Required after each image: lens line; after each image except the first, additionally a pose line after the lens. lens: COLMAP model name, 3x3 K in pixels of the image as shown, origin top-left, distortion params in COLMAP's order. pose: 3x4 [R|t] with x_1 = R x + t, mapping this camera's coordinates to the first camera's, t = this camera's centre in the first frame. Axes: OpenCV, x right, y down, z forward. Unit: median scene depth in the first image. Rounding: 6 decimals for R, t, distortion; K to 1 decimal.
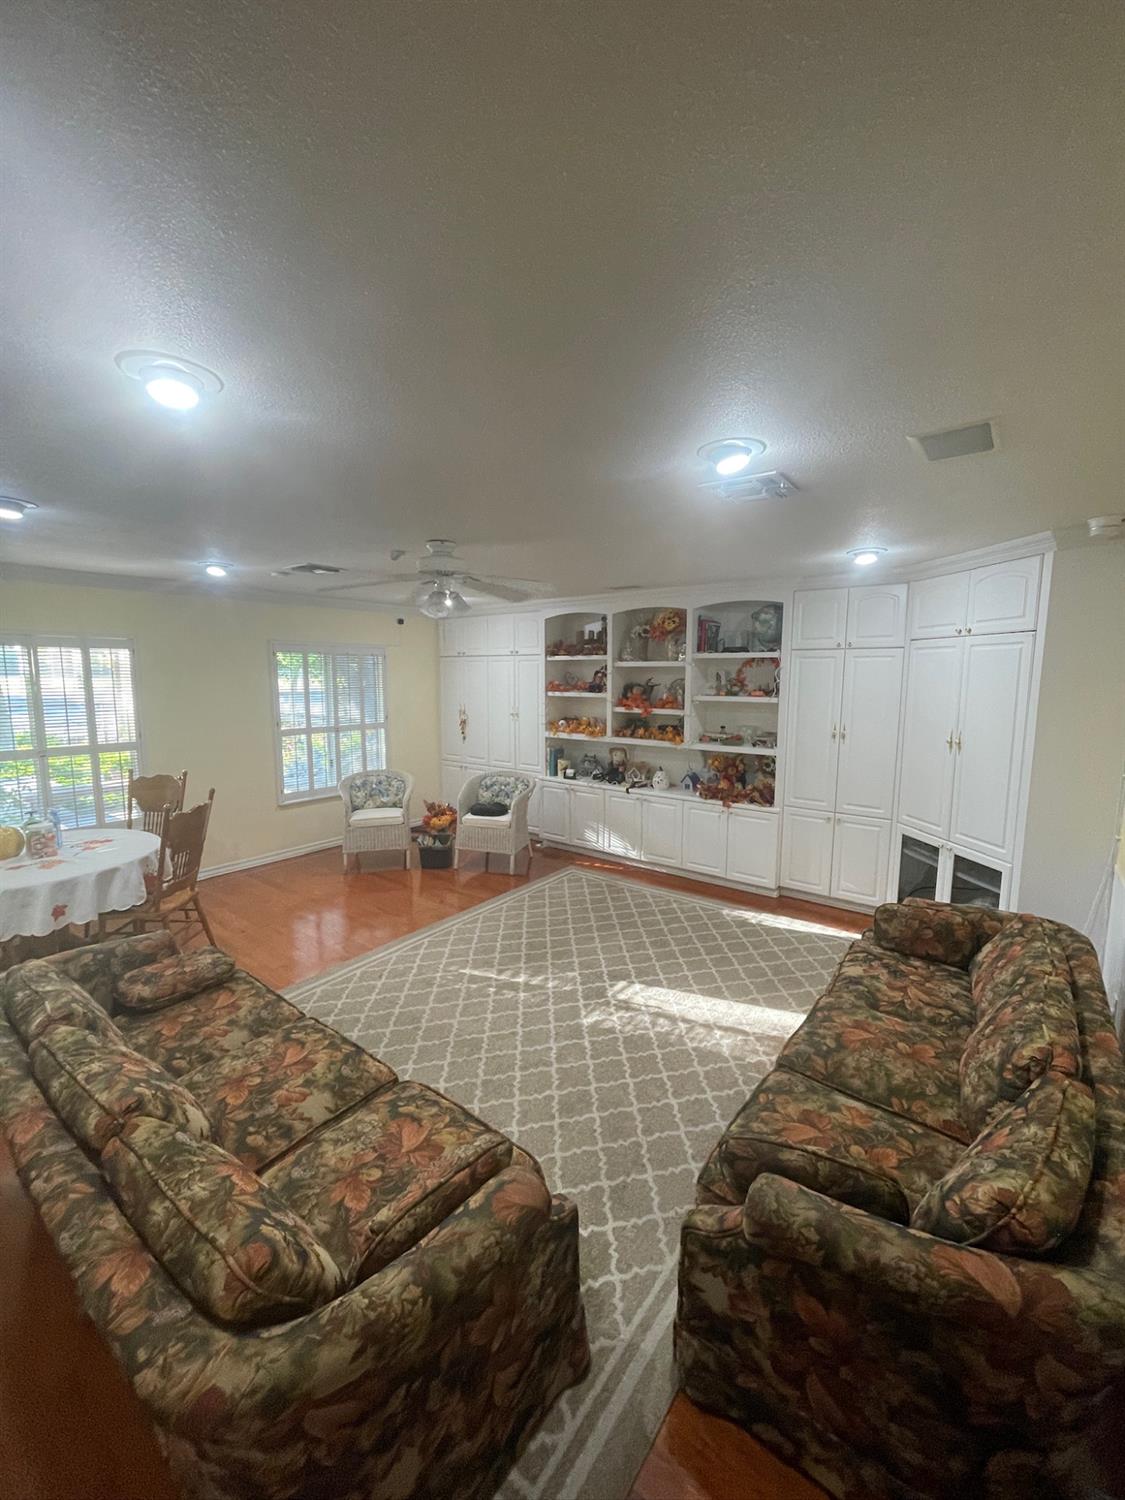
lens RADIAL K [[599.1, 0, 565.6], [0, 599.1, 745.3], [0, 0, 1]] dist [-0.002082, -0.000014]
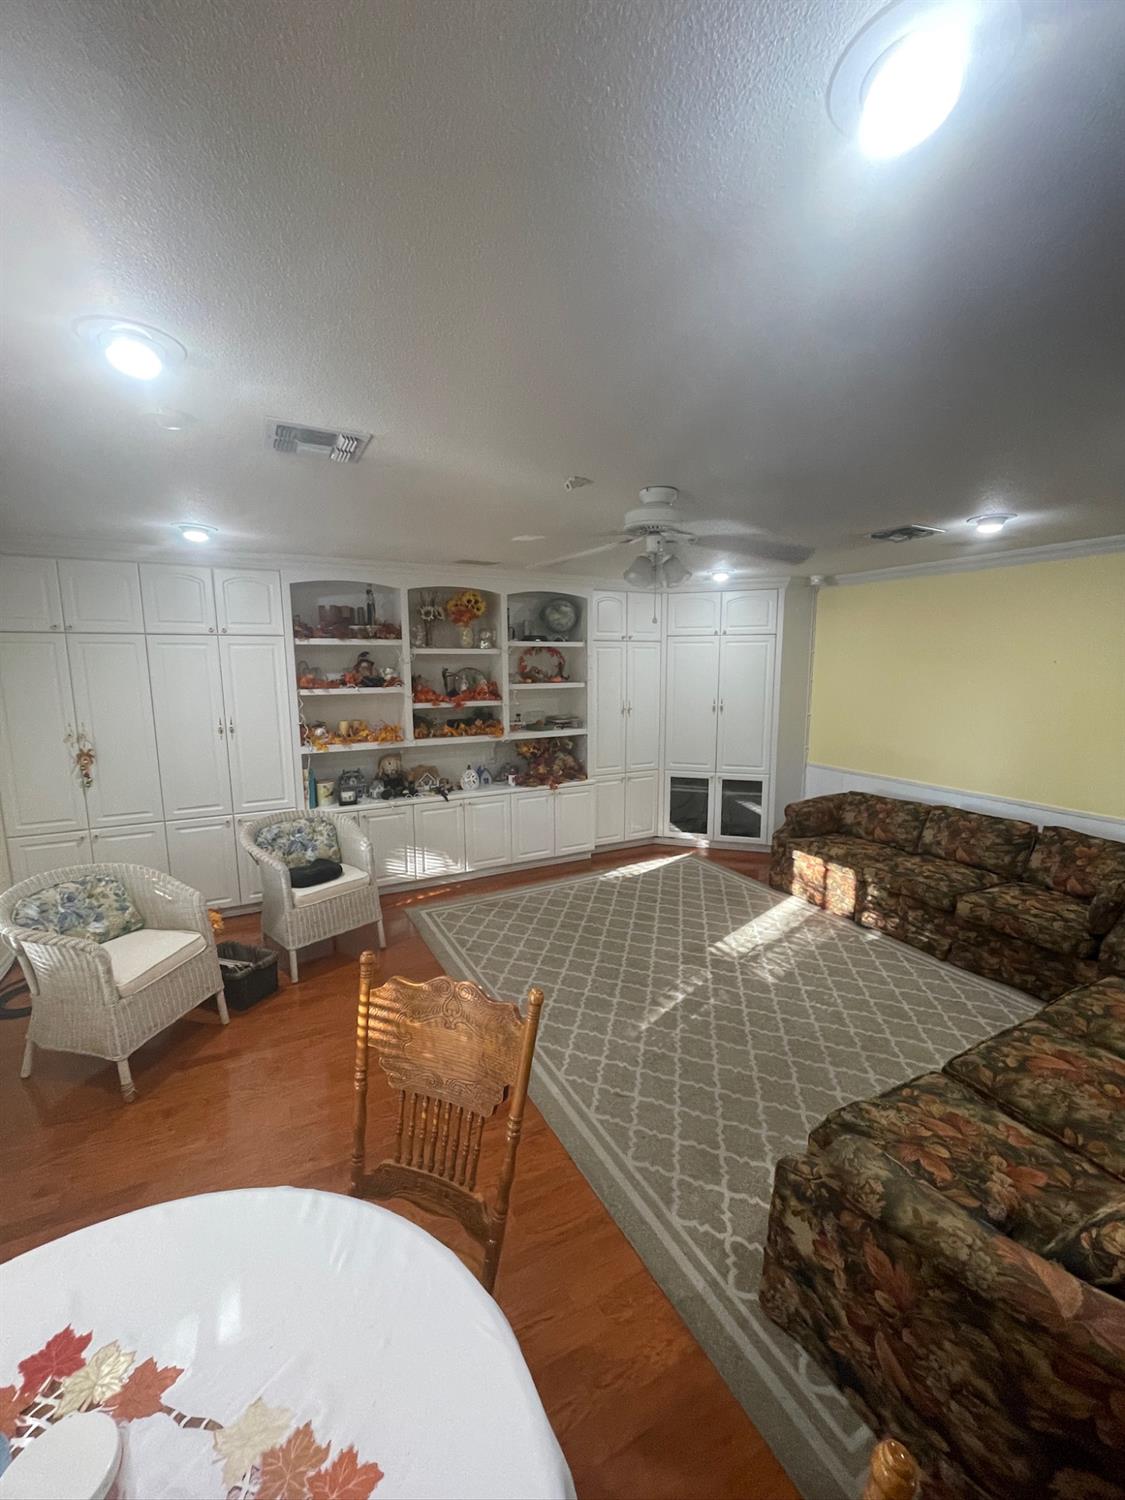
lens RADIAL K [[599.1, 0, 566.4], [0, 599.1, 753.0], [0, 0, 1]] dist [-0.002082, -0.000014]
pose [[0.419913, -0.143714, 0.896113, -0.652260], [0.113193, 0.987966, 0.105404, -0.067742], [-0.900478, 0.057174, 0.431127, 0.523341]]
